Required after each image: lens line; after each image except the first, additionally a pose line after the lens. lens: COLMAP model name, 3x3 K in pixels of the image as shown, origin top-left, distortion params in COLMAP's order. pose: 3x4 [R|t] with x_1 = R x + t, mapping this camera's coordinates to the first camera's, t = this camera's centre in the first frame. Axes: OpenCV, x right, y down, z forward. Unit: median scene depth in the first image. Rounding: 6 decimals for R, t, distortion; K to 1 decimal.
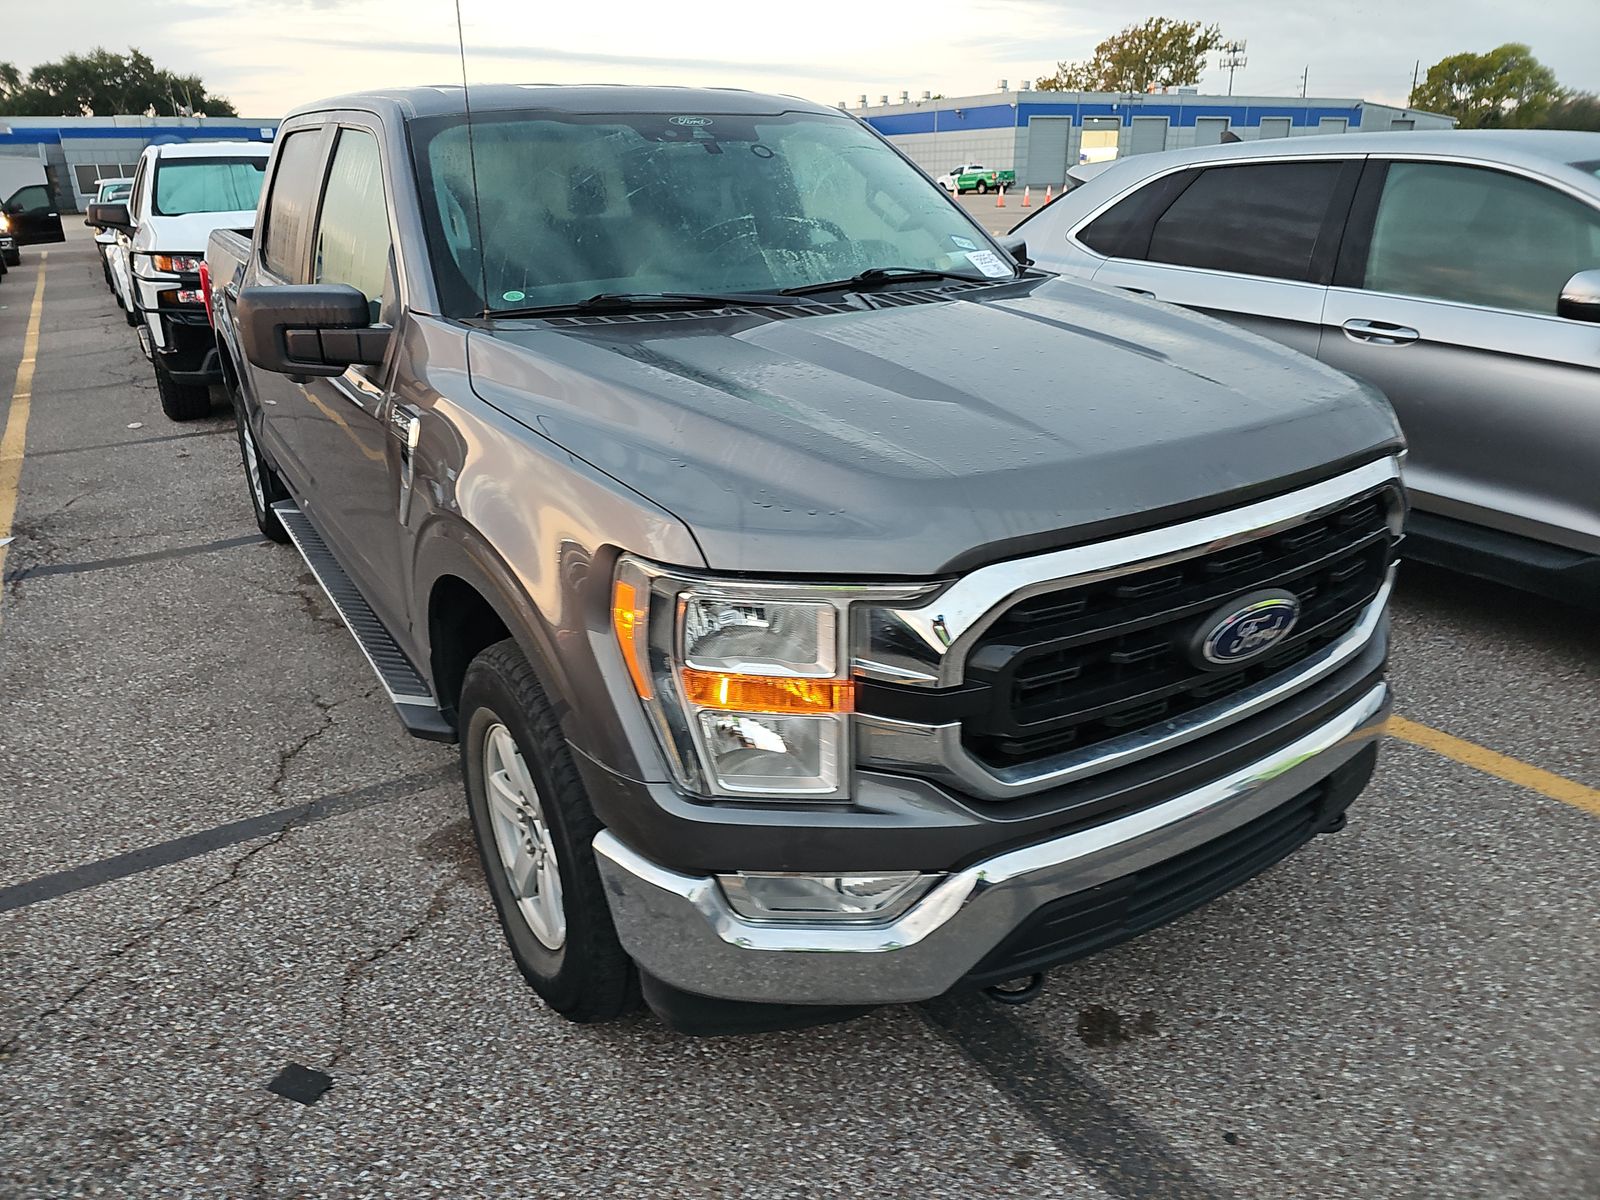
lens RADIAL K [[1076.9, 0, 785.5], [0, 1076.9, 592.1], [0, 0, 1]] dist [0.054077, -0.057466]
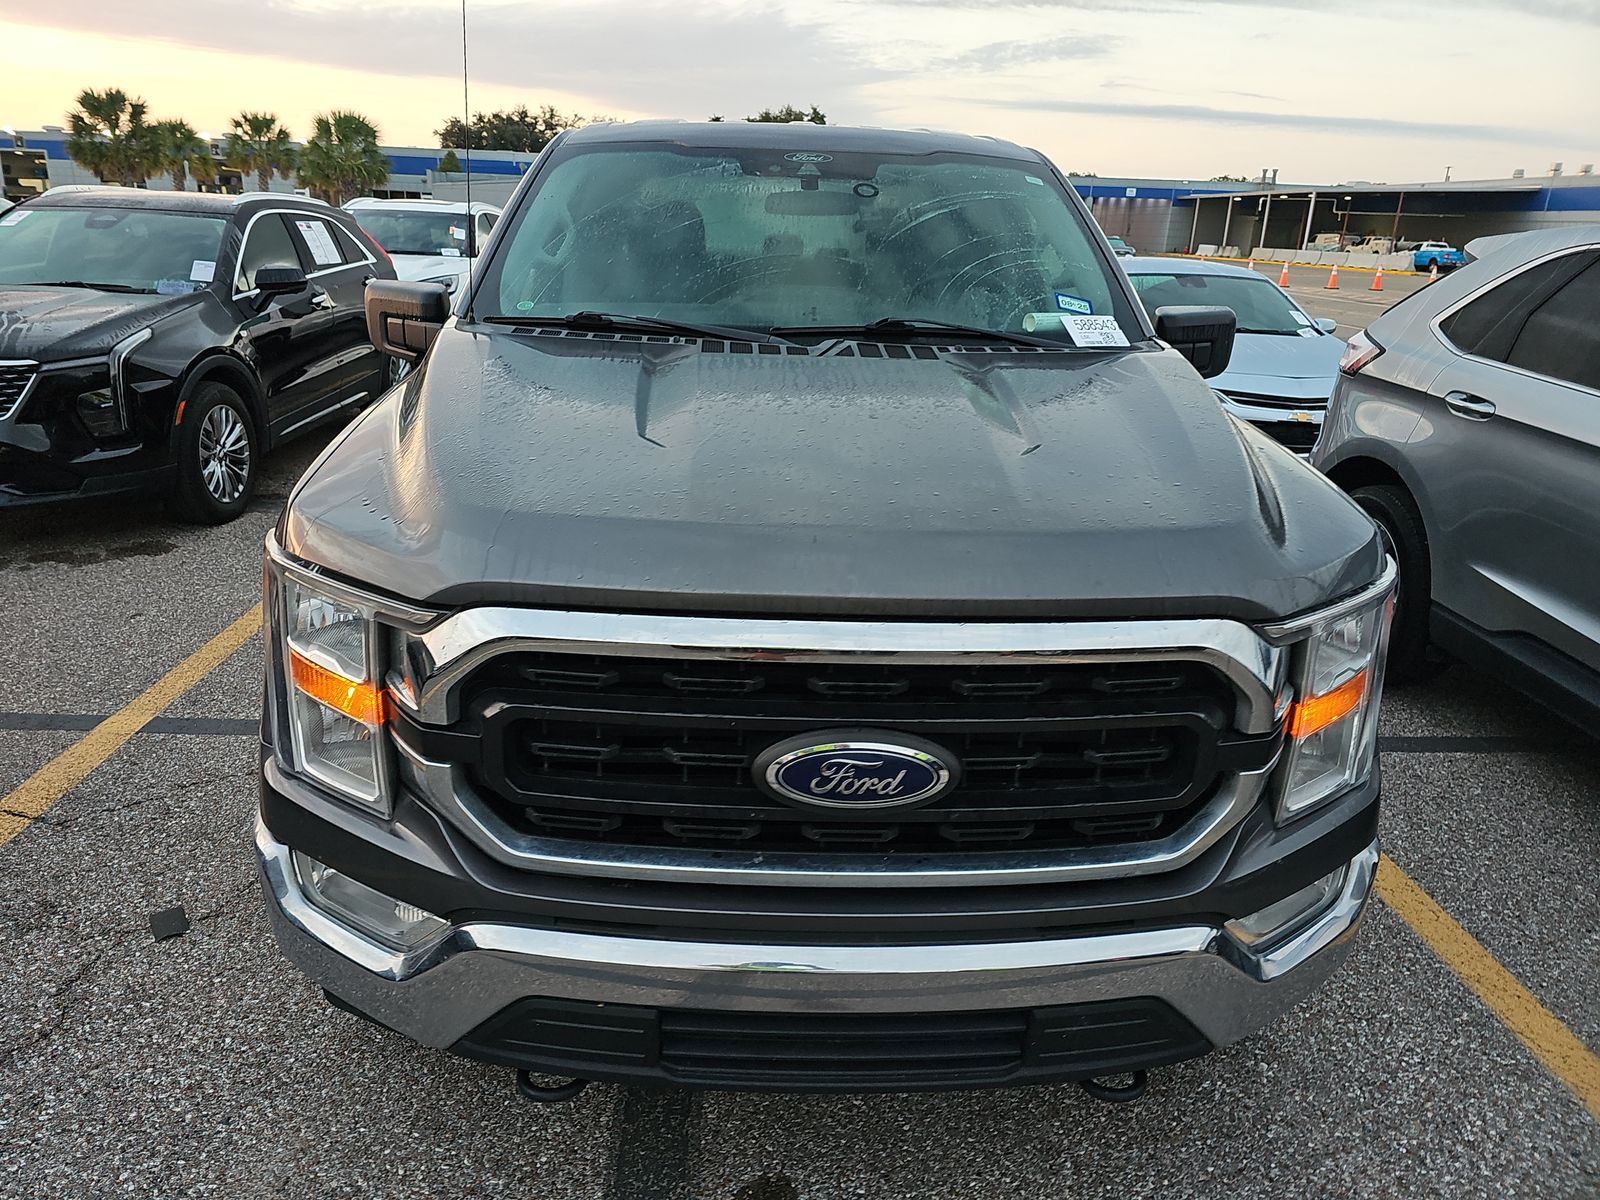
lens RADIAL K [[1076.9, 0, 787.8], [0, 1076.9, 601.3], [0, 0, 1]] dist [0.054077, -0.057466]
pose [[0.857425, 0.218587, -0.465878, 0.656994], [-0.235999, 0.971516, 0.021485, -0.085952], [0.457304, 0.091525, 0.884588, 0.227694]]
